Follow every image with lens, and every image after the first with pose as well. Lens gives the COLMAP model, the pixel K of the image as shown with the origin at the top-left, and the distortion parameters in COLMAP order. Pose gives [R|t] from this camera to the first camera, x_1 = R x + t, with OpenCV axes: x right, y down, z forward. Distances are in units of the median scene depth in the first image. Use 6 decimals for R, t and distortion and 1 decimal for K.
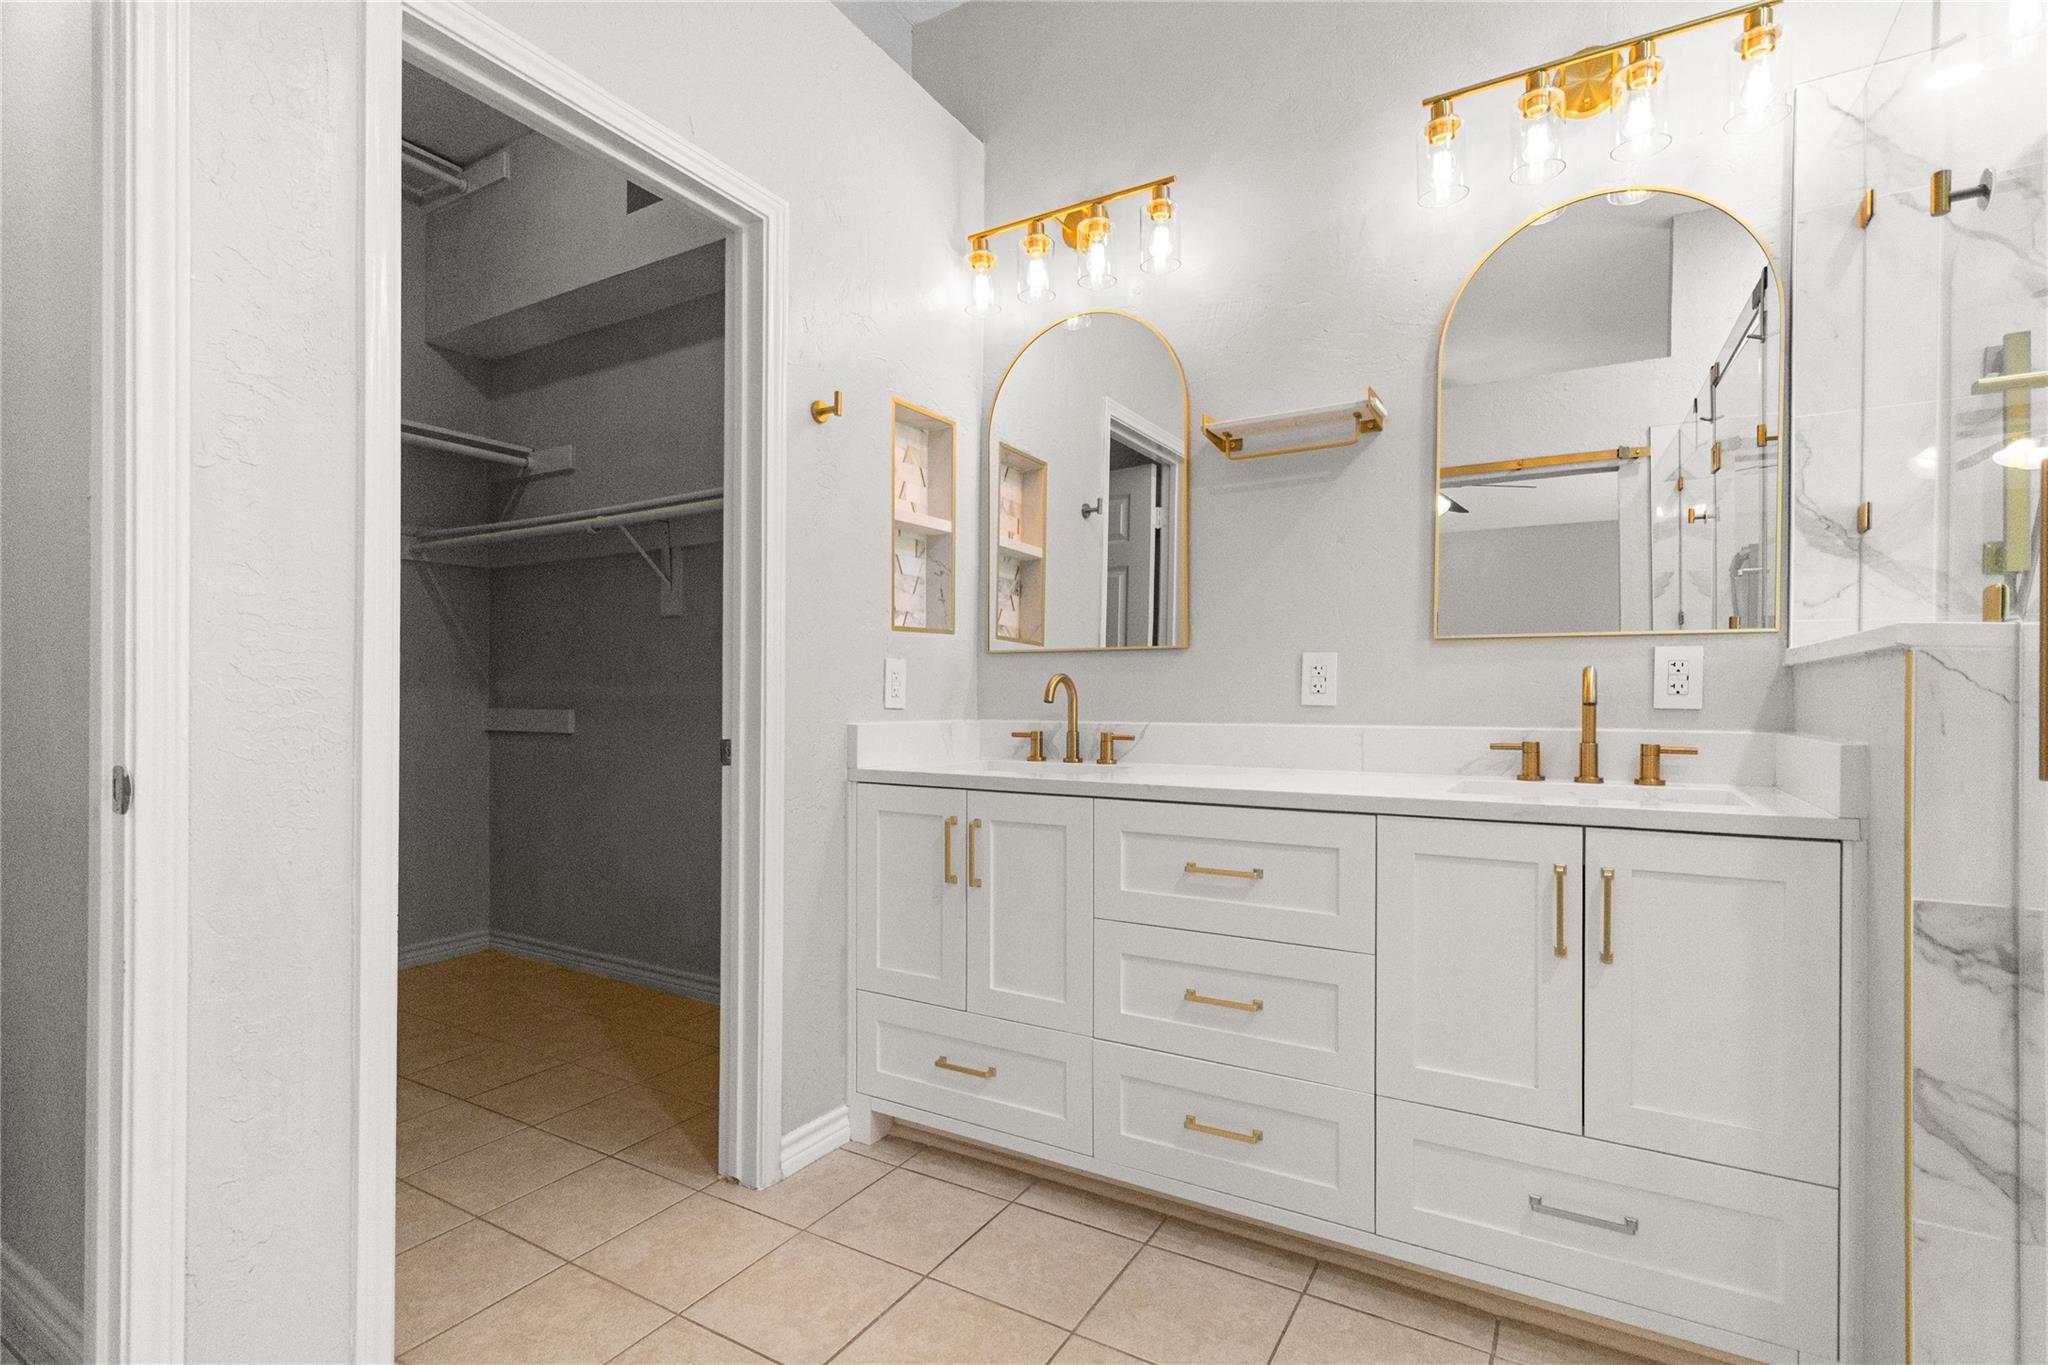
lens RADIAL K [[952.9, 0, 1024.8], [0, 952.9, 702.3], [0, 0, 1]] dist [0.007852, -0.001497]
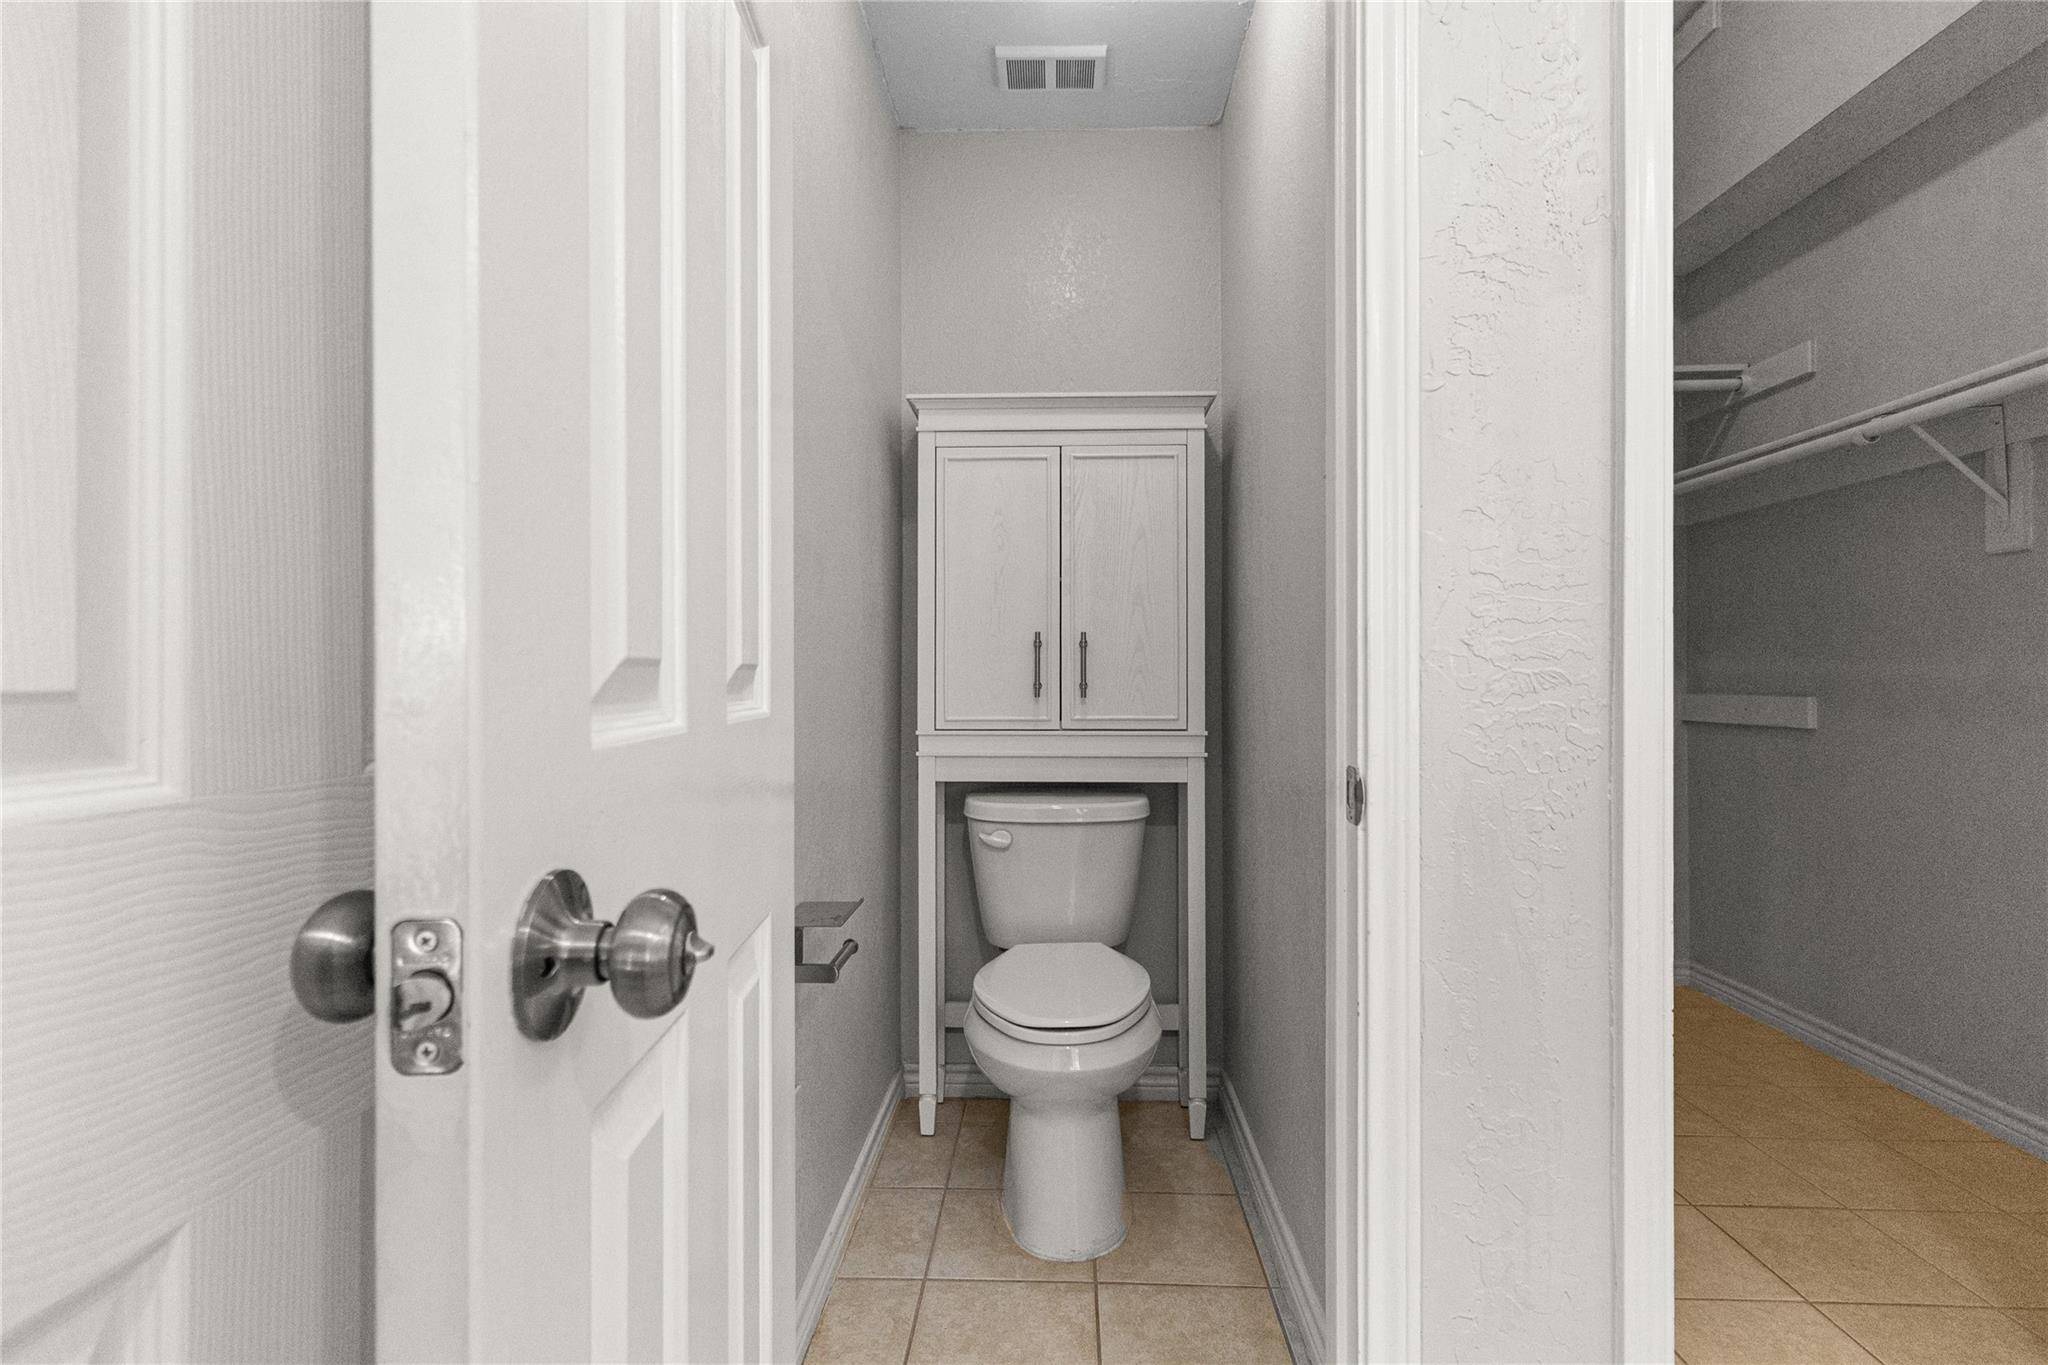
lens RADIAL K [[952.9, 0, 1022.6], [0, 952.9, 675.7], [0, 0, 1]] dist [0.007852, -0.001497]
pose [[0.468955, -0.009877, -0.883167, -0.115435], [0.001329, 0.999944, -0.010477, -0.001524], [0.883221, 0.003740, 0.468942, 0.119326]]
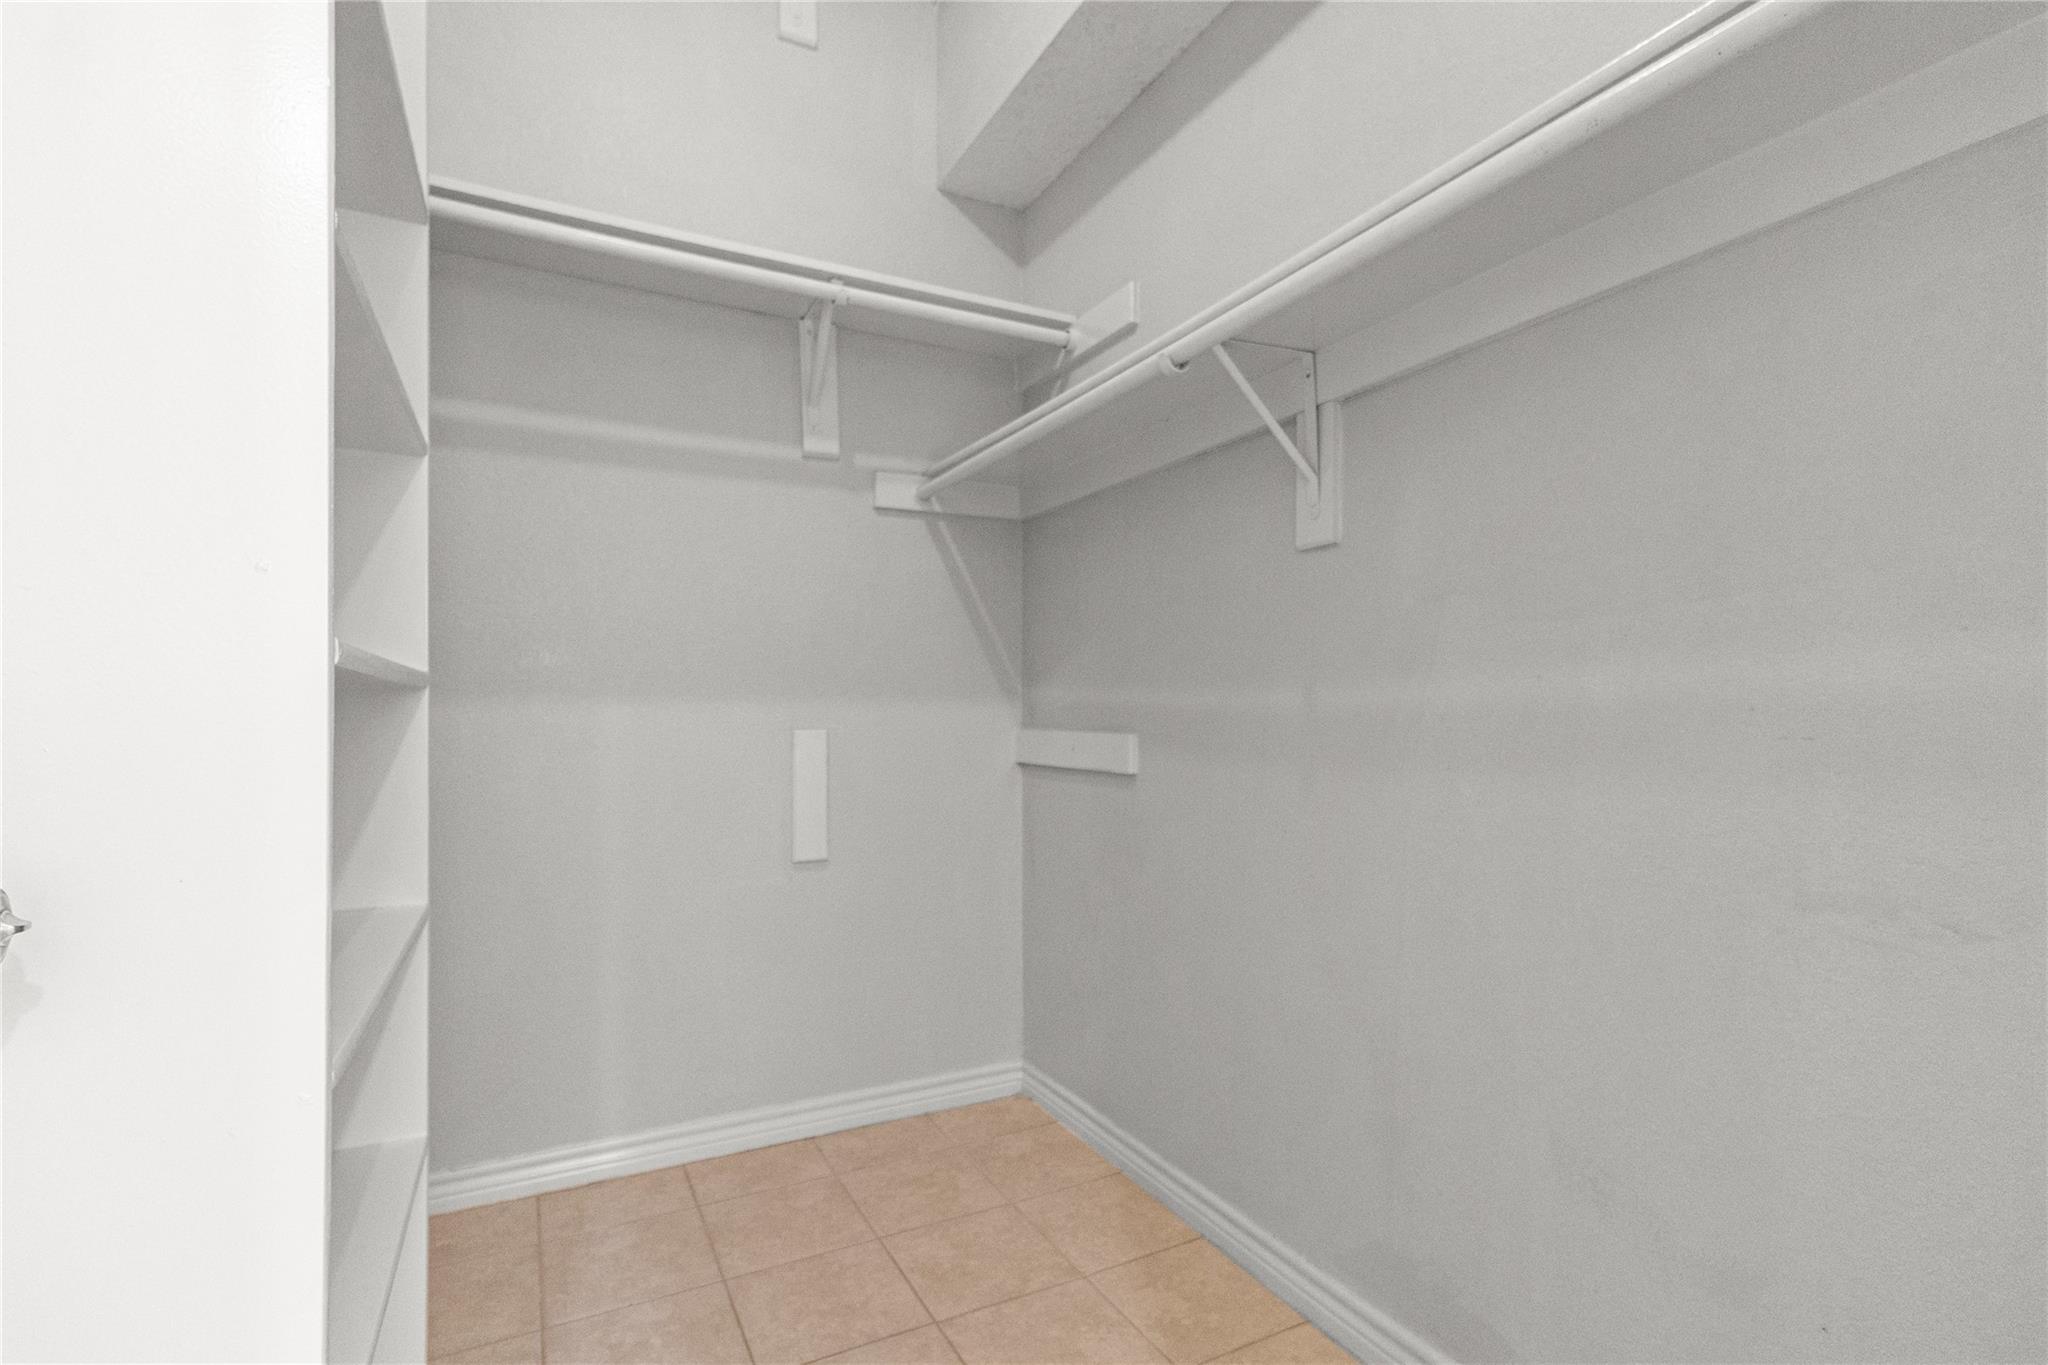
lens RADIAL K [[952.9, 0, 1027.1], [0, 952.9, 697.6], [0, 0, 1]] dist [0.007852, -0.001497]
pose [[0.849703, -0.010438, -0.527159, -0.243387], [0.000151, 0.999809, -0.019554, -0.002964], [0.527262, 0.016535, 0.849542, 0.513703]]
